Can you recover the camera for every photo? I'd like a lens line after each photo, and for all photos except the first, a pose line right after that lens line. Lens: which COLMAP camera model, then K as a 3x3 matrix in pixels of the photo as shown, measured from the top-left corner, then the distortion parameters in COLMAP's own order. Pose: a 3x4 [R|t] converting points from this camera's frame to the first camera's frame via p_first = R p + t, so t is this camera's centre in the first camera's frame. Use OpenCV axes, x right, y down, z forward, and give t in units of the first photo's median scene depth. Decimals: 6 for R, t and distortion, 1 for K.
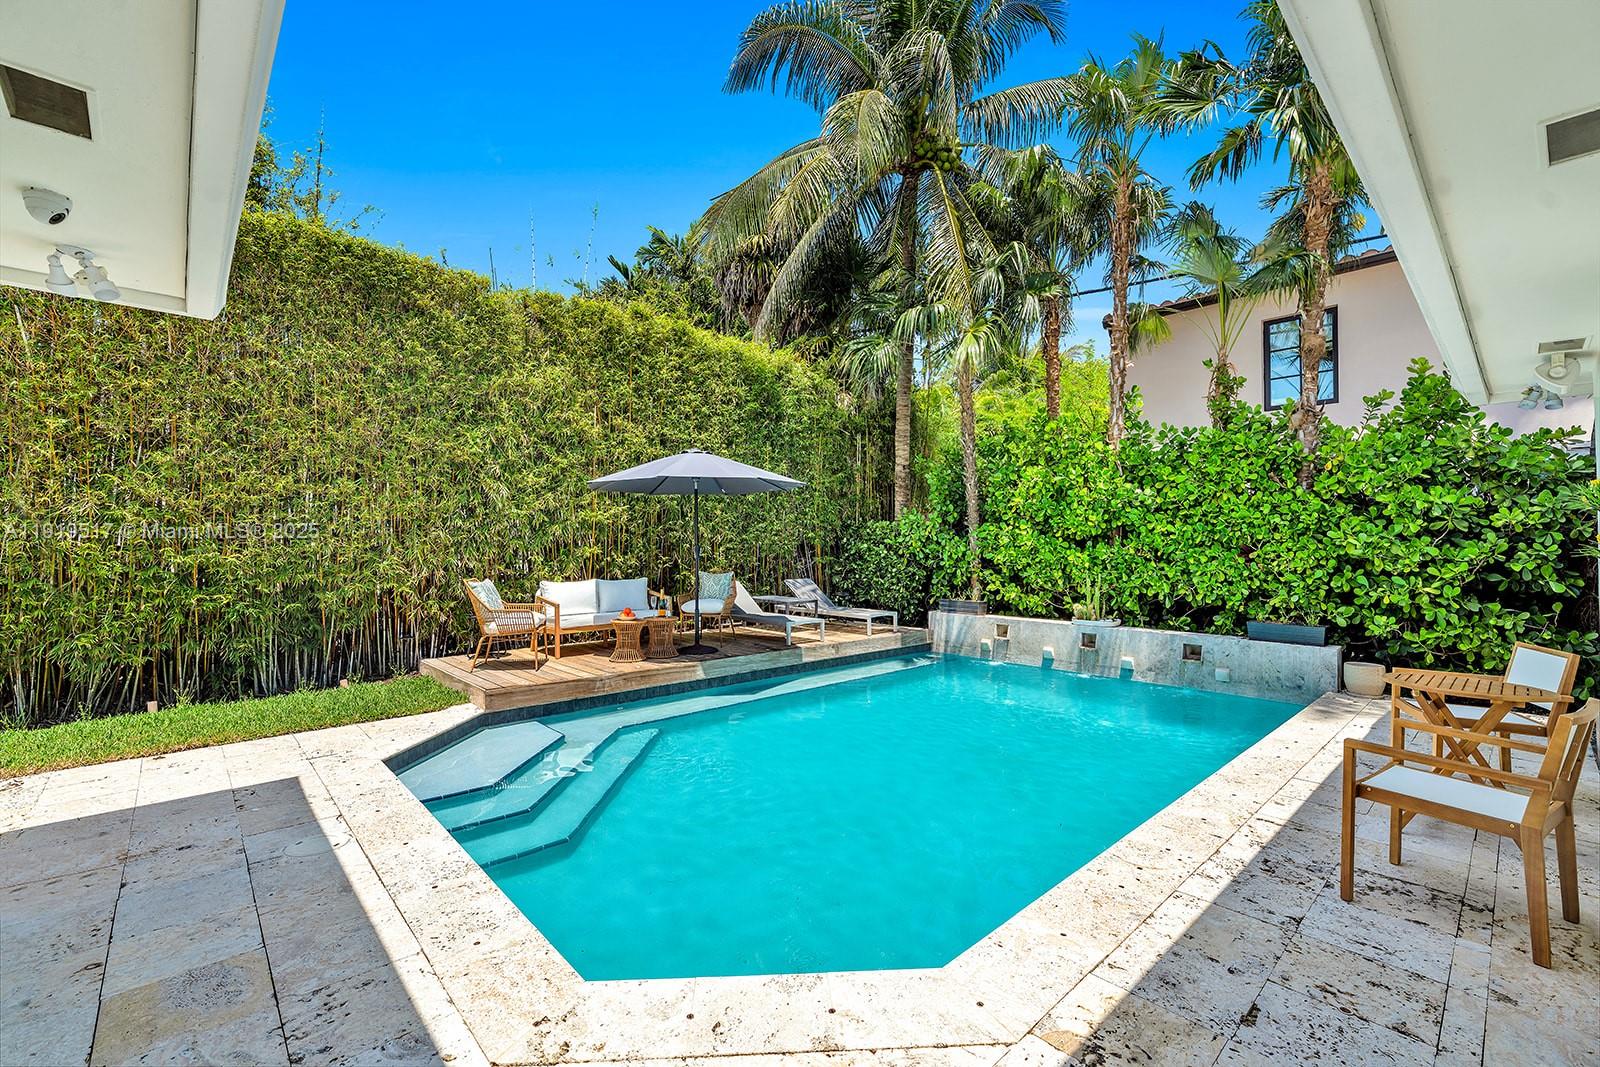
lens RADIAL K [[687.9, 0, 797.4], [0, 687.9, 538.3], [0, 0, 1]] dist [0.001232, 0.000054]
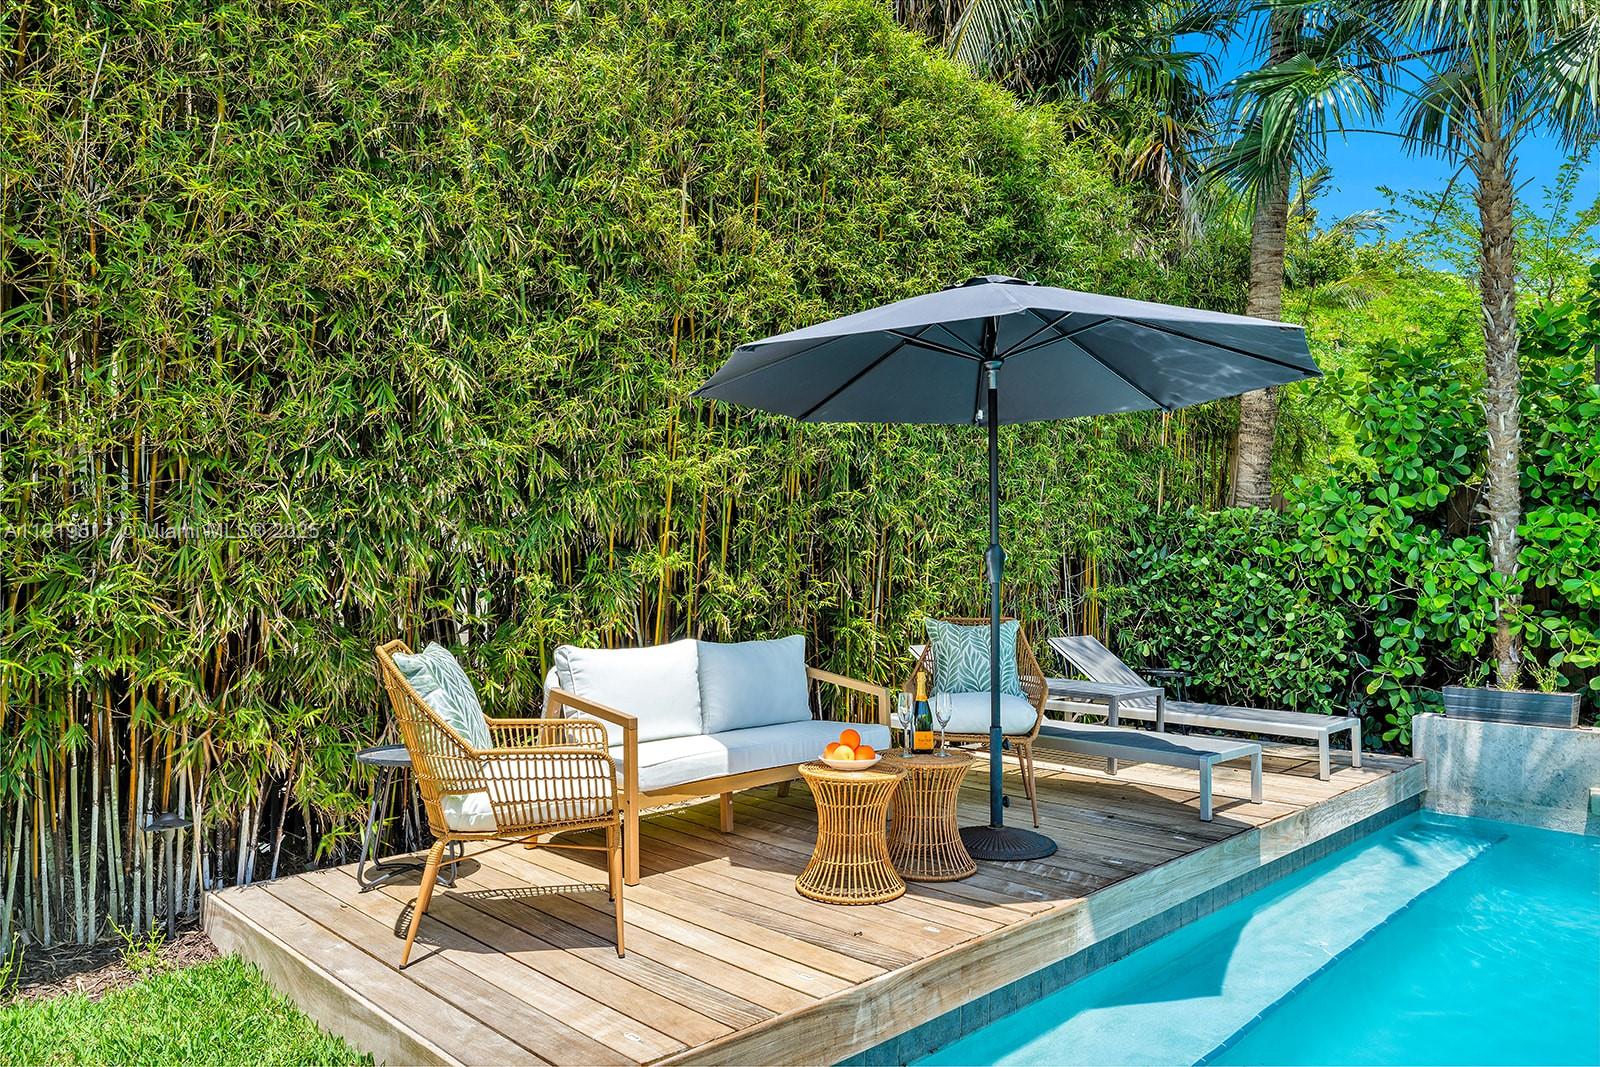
lens RADIAL K [[1093.7, 0, 801.8], [0, 1093.7, 535.8], [0, 0, 1]] dist [-0.000129, -0.002139]
pose [[0.999301, 0.007141, 0.036707, -0.272070], [-0.006251, 0.999685, -0.024296, 0.019240], [-0.036869, 0.024049, 0.999031, 0.445679]]
